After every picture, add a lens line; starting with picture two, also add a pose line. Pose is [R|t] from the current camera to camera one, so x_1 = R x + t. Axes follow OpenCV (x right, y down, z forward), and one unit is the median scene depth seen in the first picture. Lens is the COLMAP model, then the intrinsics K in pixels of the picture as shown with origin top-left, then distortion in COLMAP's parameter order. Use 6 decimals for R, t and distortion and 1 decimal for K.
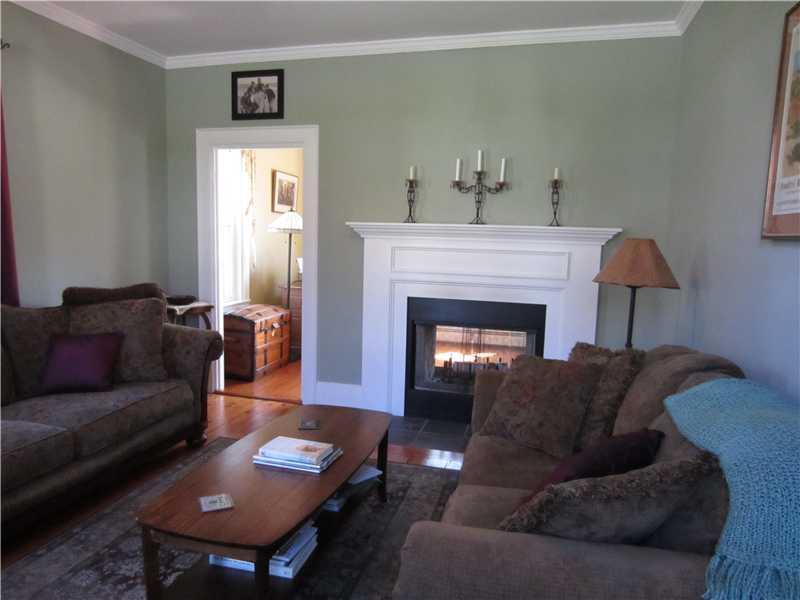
lens RADIAL K [[562.7, 0, 391.6], [0, 562.7, 301.9], [0, 0, 1]] dist [-0.042758, 0.024599]
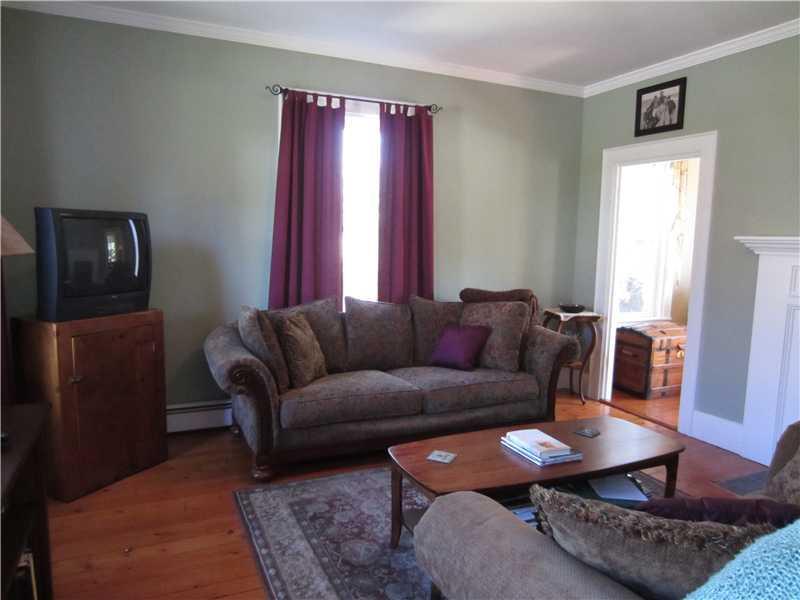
lens RADIAL K [[562.7, 0, 391.6], [0, 562.7, 301.9], [0, 0, 1]] dist [-0.042758, 0.024599]
pose [[0.645285, 0.079245, -0.759820, 0.229753], [-0.100374, 0.994778, 0.018506, -0.001029], [0.757319, 0.064325, 0.649870, 0.025503]]
